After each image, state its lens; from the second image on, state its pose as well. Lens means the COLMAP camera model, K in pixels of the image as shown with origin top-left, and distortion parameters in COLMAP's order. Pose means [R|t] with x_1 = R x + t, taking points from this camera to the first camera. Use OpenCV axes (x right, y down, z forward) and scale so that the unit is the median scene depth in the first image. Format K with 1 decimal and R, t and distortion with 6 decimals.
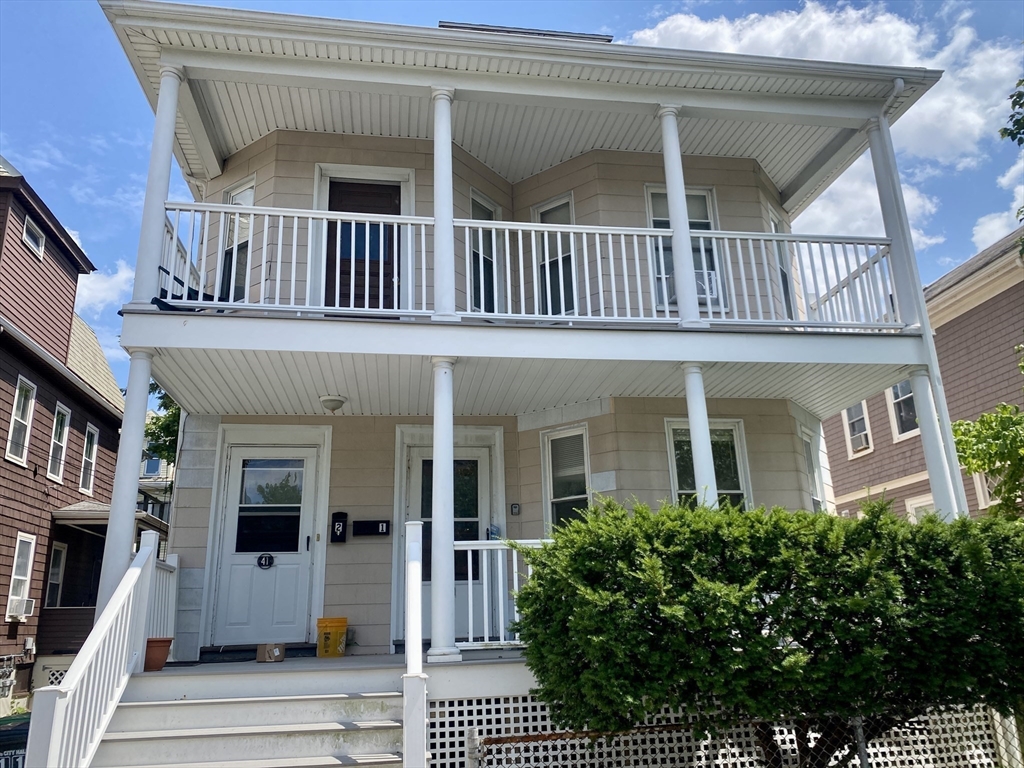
lens RADIAL K [[768.9, 0, 512.5], [0, 768.9, 384.4], [0, 0, 1]] dist [0.000003, -0.000020]
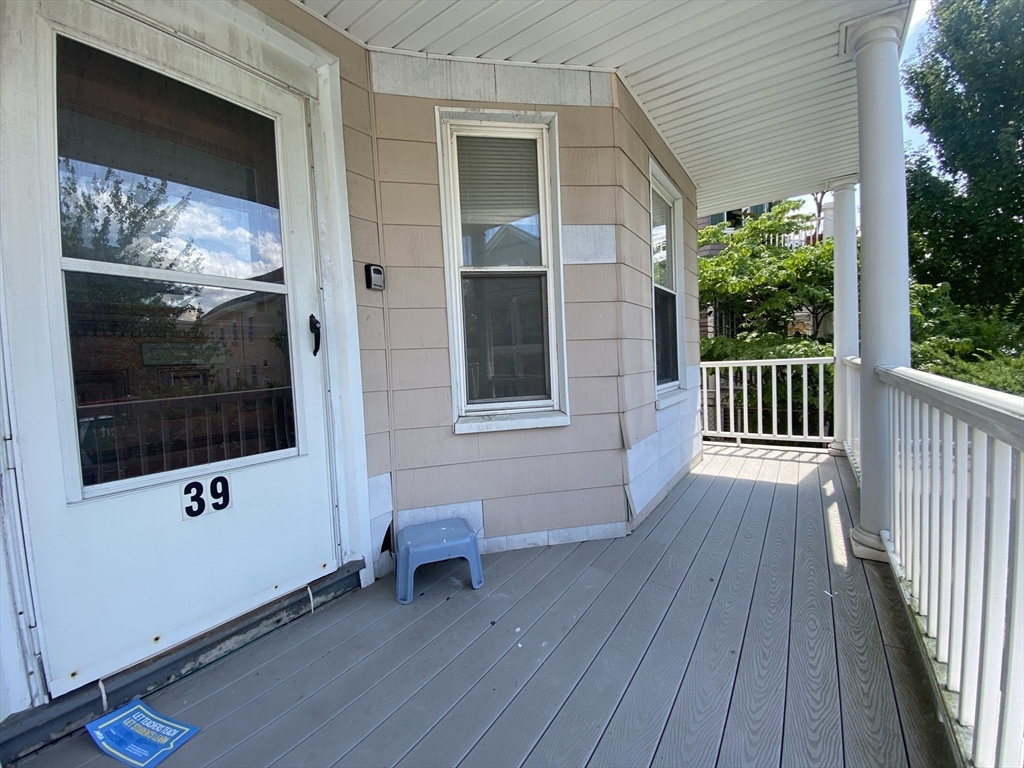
lens RADIAL K [[421.4, 0, 512.0], [0, 421.4, 384.0], [0, 0, 1]] dist [0.008059, -0.000899]
pose [[0.689341, -0.044193, 0.723088, -0.119478], [-0.192072, 0.951267, 0.241247, 0.148948], [-0.698511, -0.305186, 0.647259, 0.781881]]
